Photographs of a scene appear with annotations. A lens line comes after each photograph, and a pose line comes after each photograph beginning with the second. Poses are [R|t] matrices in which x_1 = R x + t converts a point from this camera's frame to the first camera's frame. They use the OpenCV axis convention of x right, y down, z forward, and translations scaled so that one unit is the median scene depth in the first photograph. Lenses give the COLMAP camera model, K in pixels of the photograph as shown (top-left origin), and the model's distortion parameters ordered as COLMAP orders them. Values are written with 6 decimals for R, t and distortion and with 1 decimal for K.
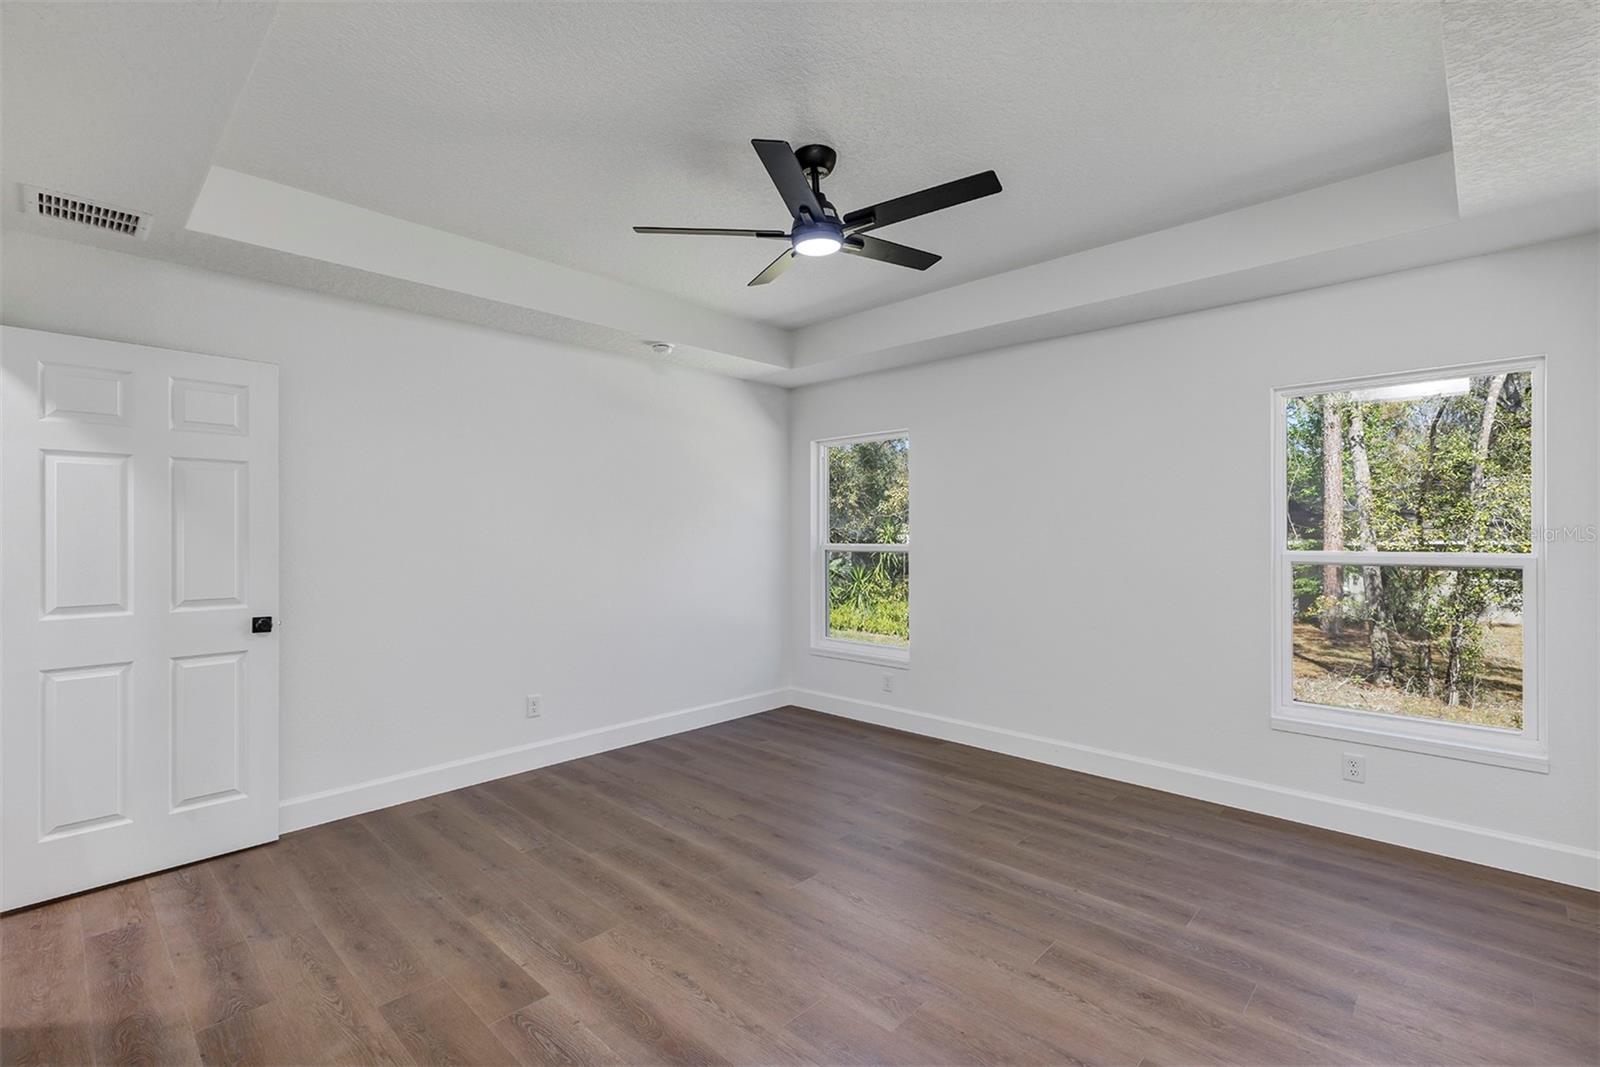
lens RADIAL K [[718.0, 0, 795.1], [0, 718.0, 532.5], [0, 0, 1]] dist [0.001382, 0.000527]
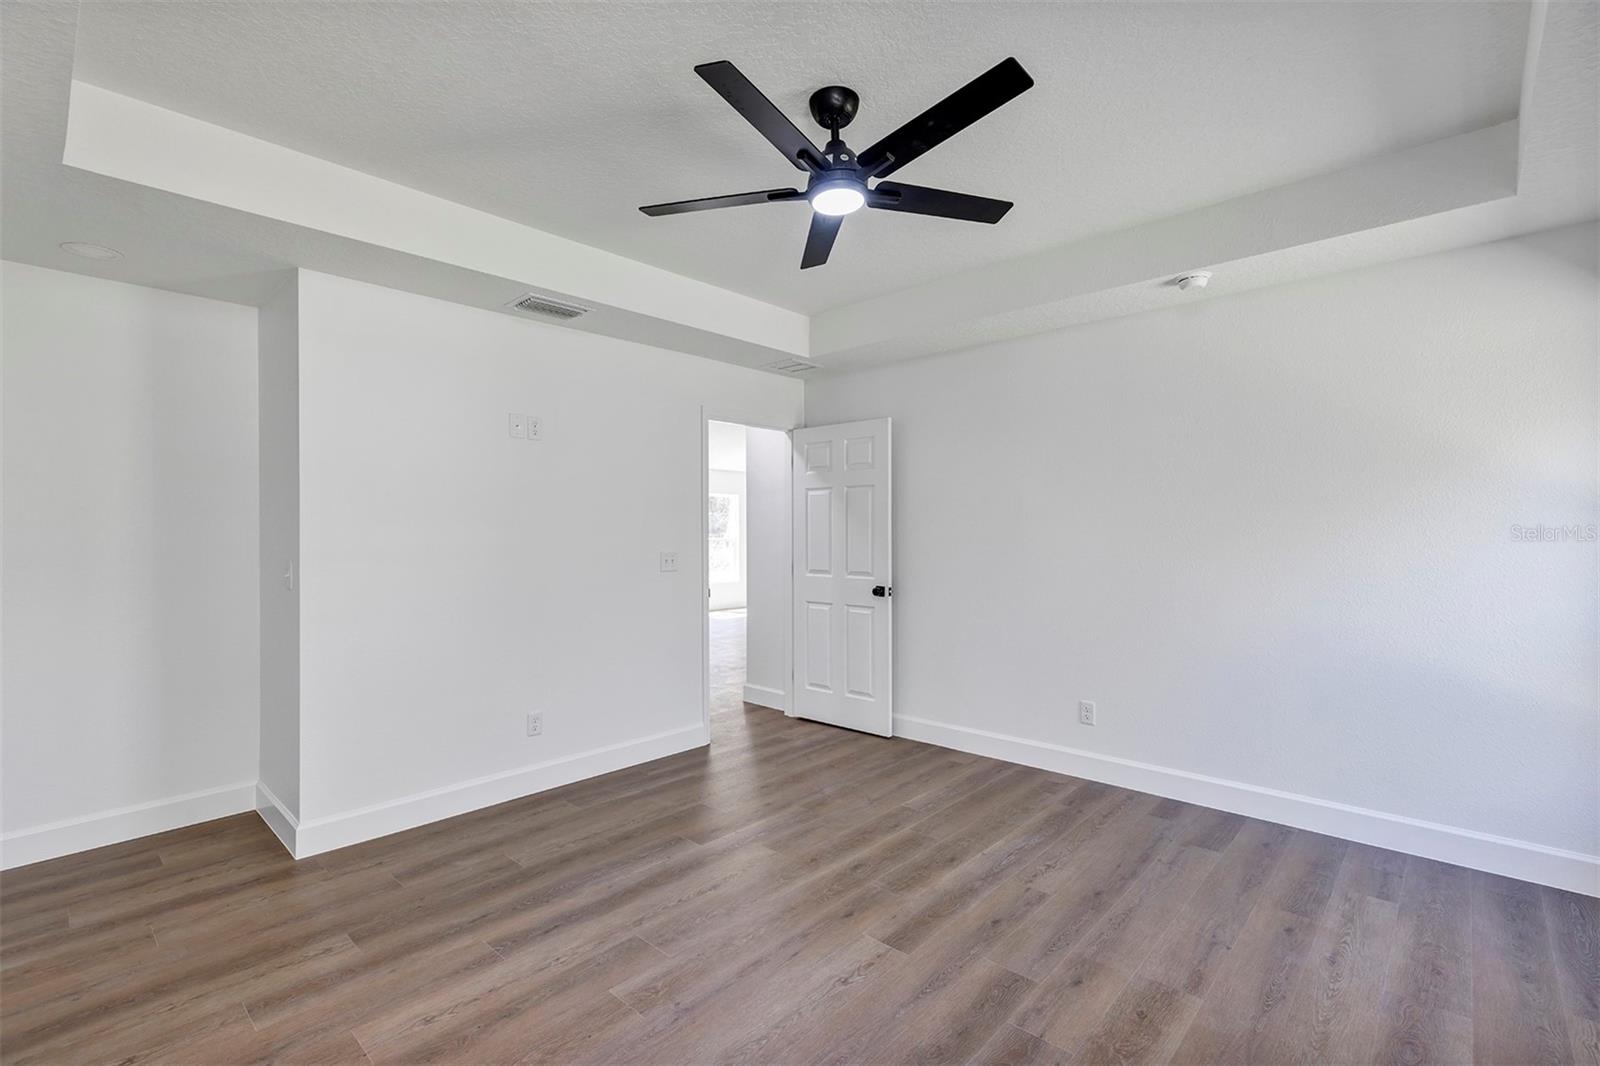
lens RADIAL K [[718.0, 0, 795.1], [0, 718.0, 532.0], [0, 0, 1]] dist [0.001382, 0.000527]
pose [[0.012047, 0.002160, -0.999925, 0.773910], [0.004123, 0.999989, 0.002210, -0.000761], [0.999919, -0.004149, 0.012038, 0.804874]]
